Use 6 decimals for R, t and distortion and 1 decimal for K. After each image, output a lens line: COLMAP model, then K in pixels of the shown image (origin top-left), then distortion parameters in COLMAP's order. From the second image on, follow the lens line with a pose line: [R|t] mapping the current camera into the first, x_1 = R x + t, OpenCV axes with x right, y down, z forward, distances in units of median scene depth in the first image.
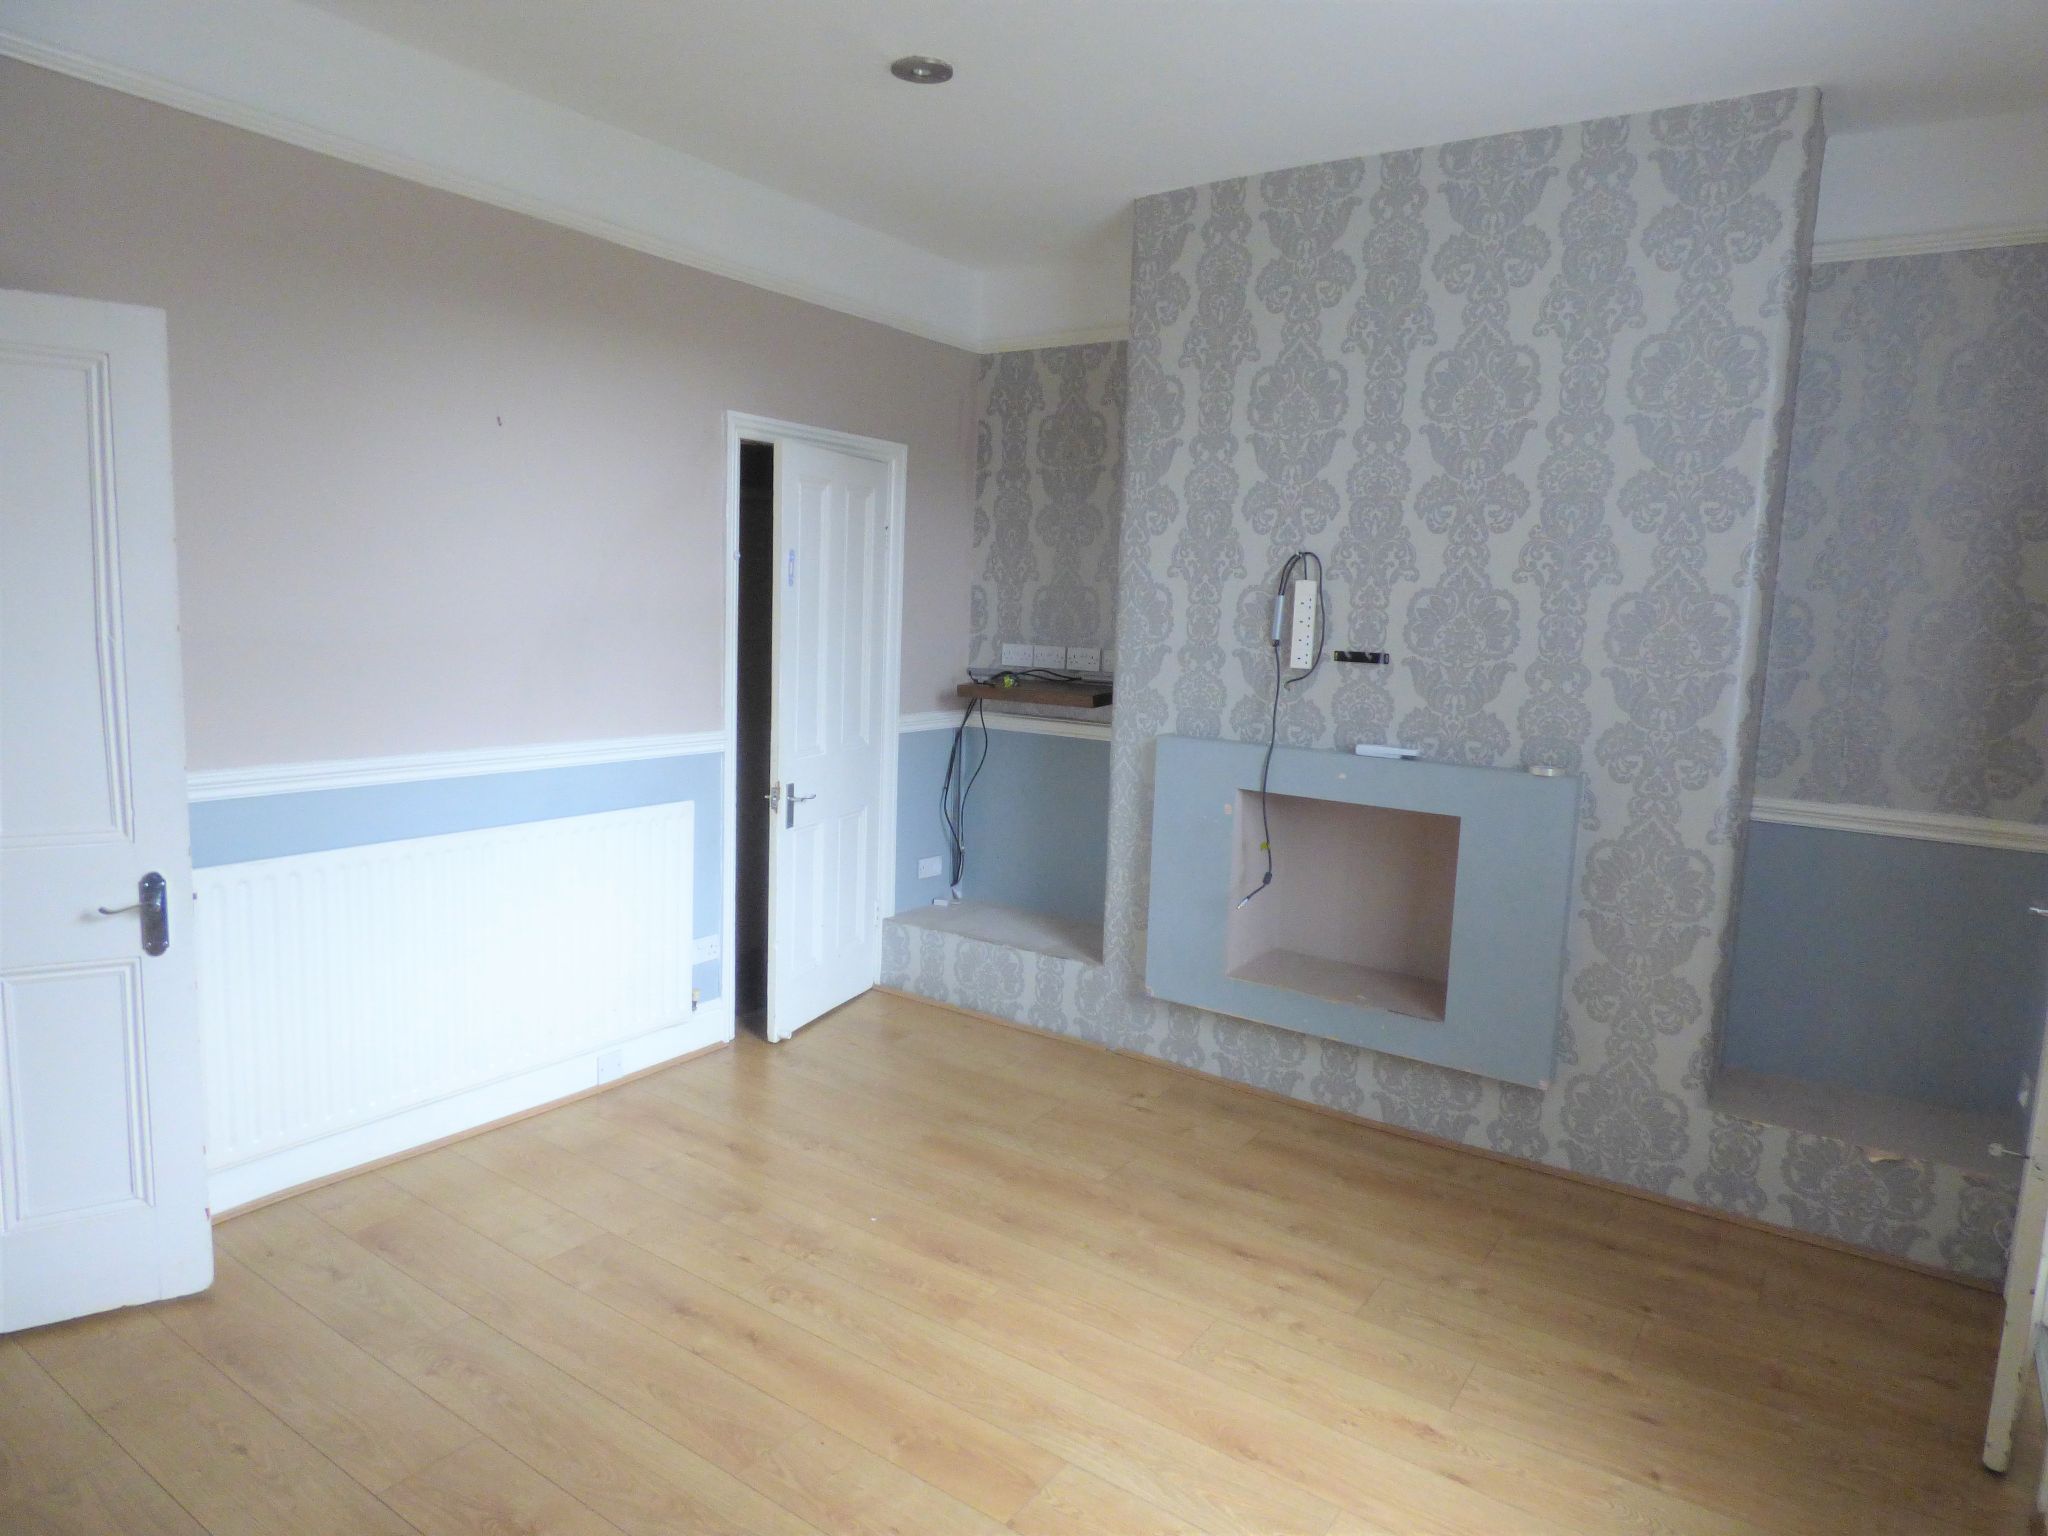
lens RADIAL K [[1241.0, 0, 1024.5], [0, 1241.0, 756.6], [0, 0, 1]] dist [0.019383, -0.039800]
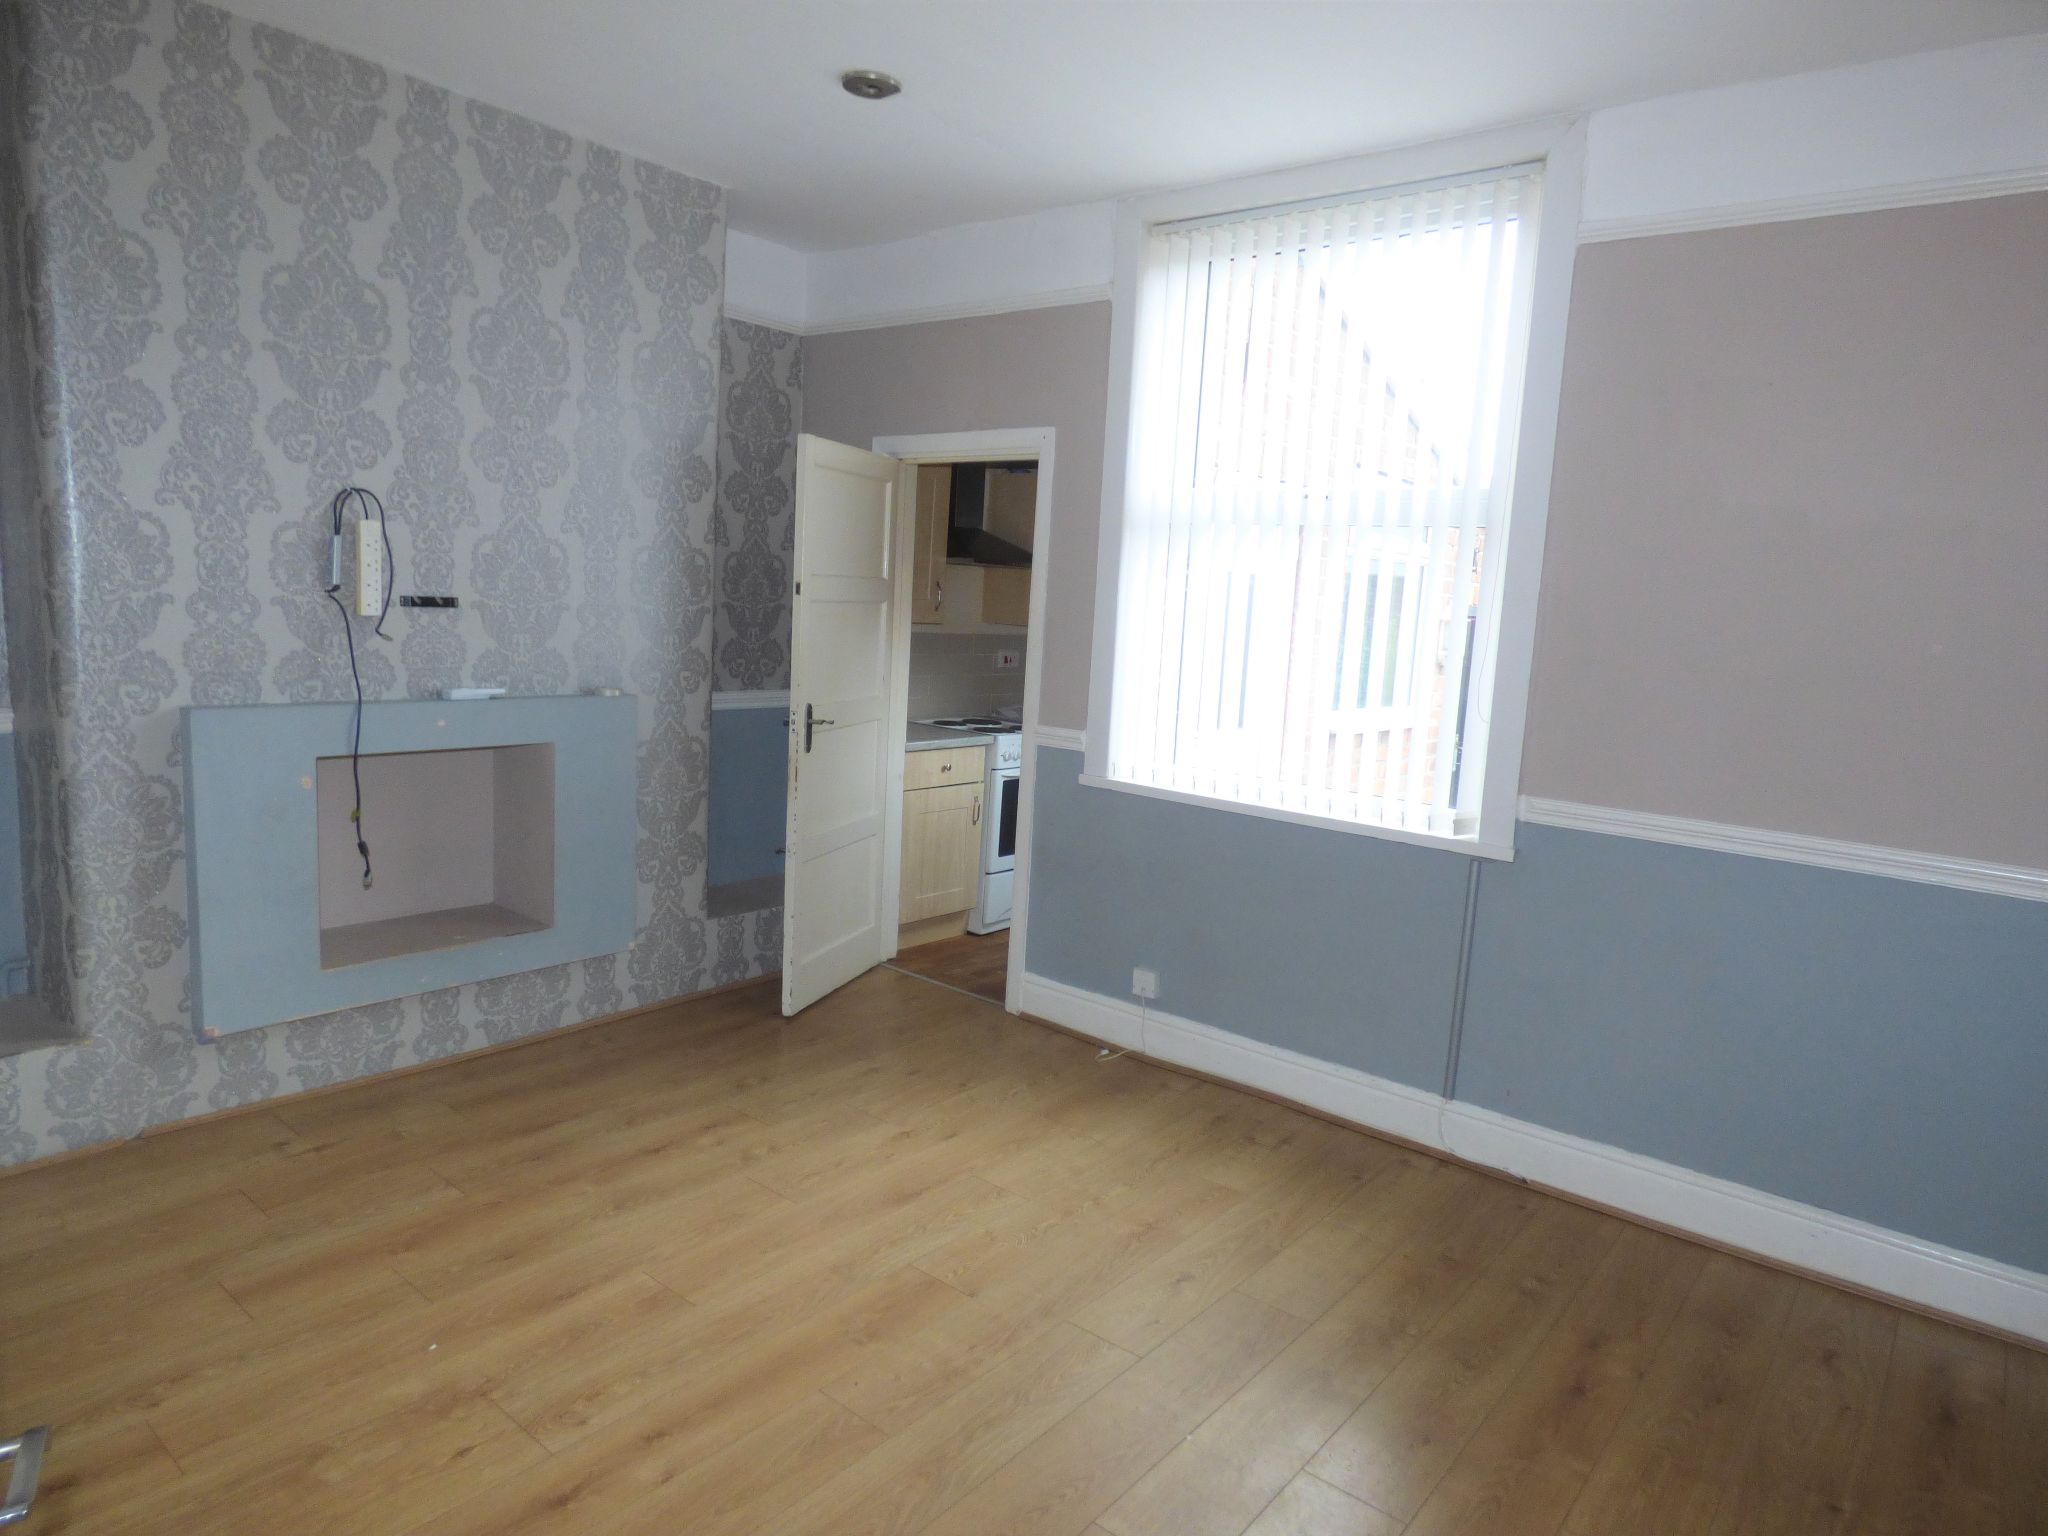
lens RADIAL K [[1219.6, 0, 1024.0], [0, 1219.6, 768.0], [0, 0, 1]] dist [-0.006993, 0.000683]
pose [[0.096261, -0.172169, 0.980353, -0.649892], [0.074657, 0.983401, 0.165373, -0.074685], [-0.992552, 0.057271, 0.107517, 0.435366]]
